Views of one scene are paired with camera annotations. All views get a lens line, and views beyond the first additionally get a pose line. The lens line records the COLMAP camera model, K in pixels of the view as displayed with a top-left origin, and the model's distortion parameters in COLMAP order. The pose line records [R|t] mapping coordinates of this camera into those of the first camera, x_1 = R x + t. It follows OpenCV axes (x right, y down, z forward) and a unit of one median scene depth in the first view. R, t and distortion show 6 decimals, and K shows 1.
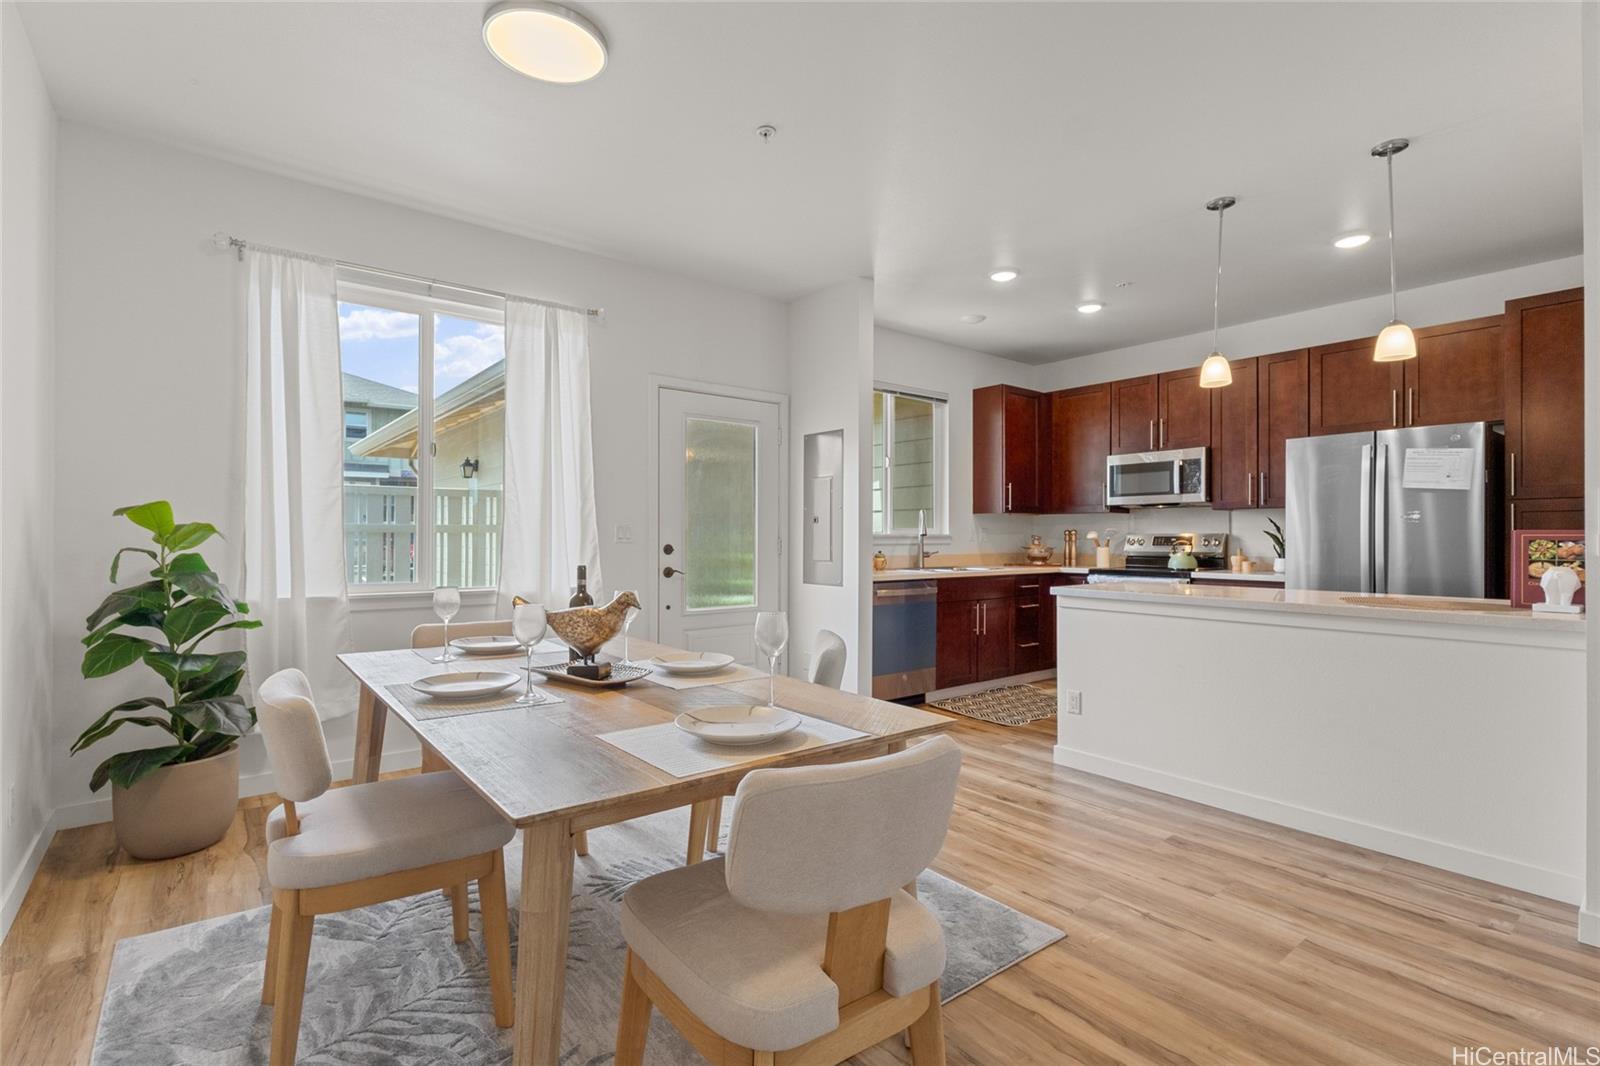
lens RADIAL K [[734.2, 0, 799.2], [0, 734.2, 537.9], [0, 0, 1]] dist [0.002619, 0.000193]
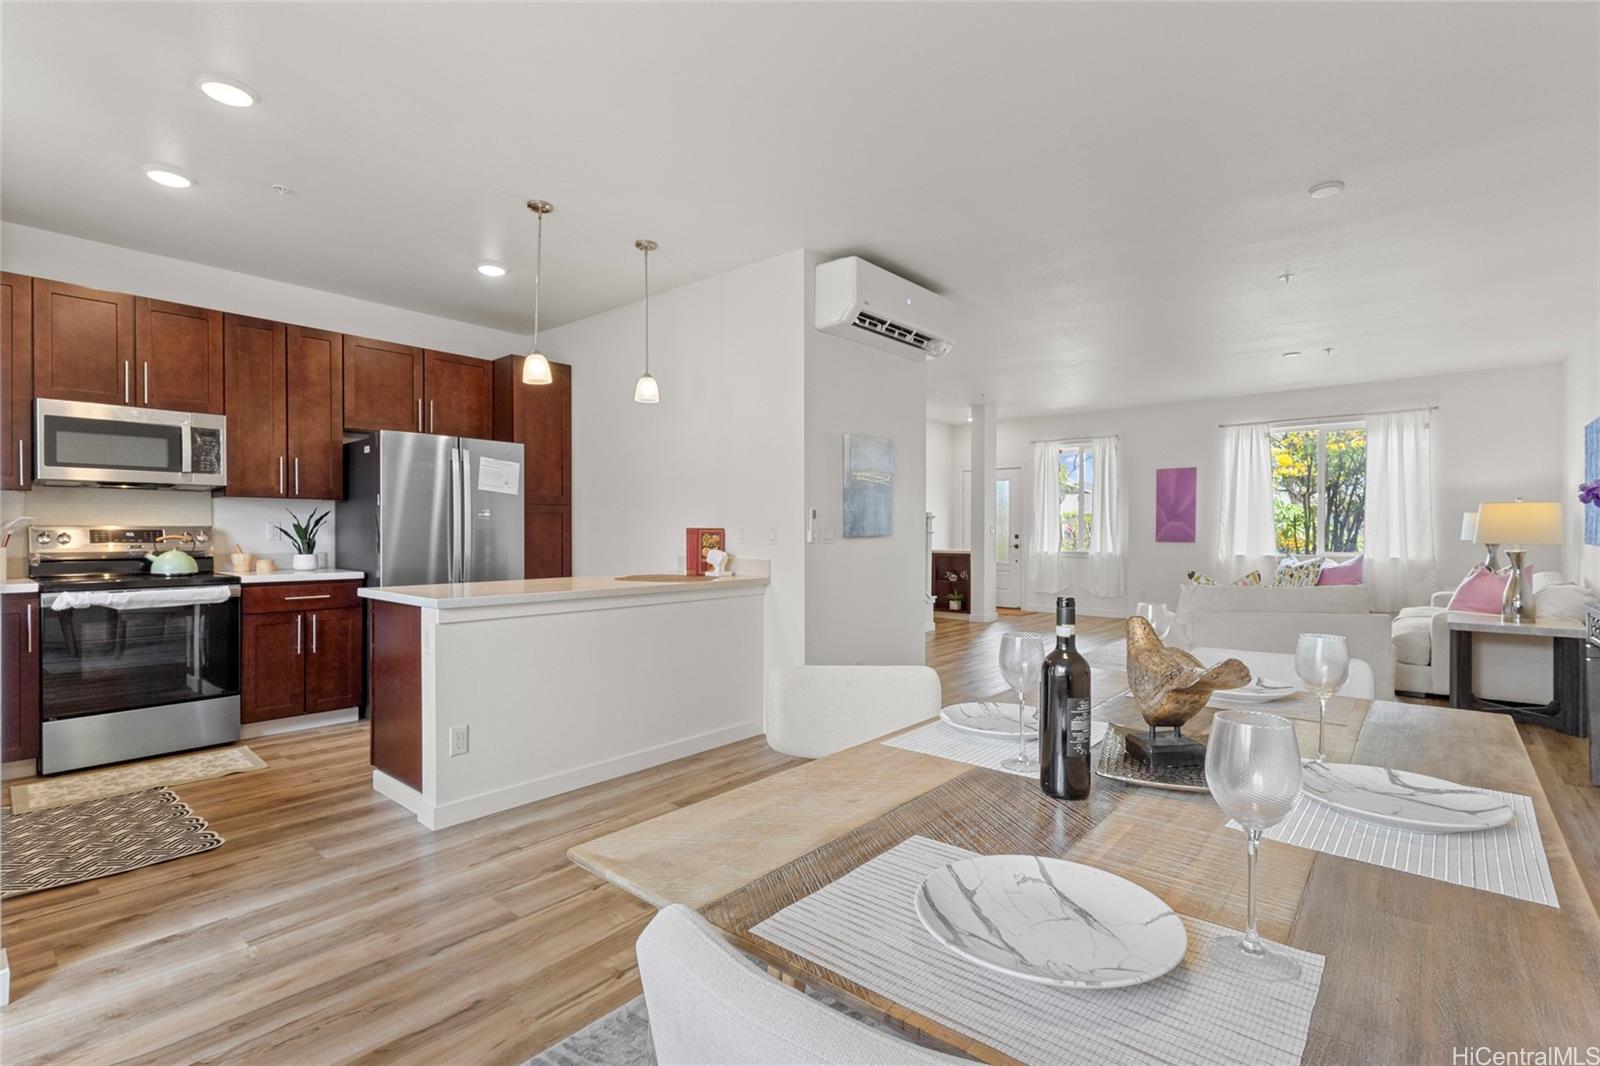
lens RADIAL K [[734.2, 0, 800.6], [0, 734.2, 530.2], [0, 0, 1]] dist [0.002619, 0.000193]
pose [[-0.179613, -0.001495, 0.983736, -0.429909], [-0.002135, 0.999997, 0.001130, -0.005364], [-0.983735, -0.001897, -0.179615, 0.705118]]
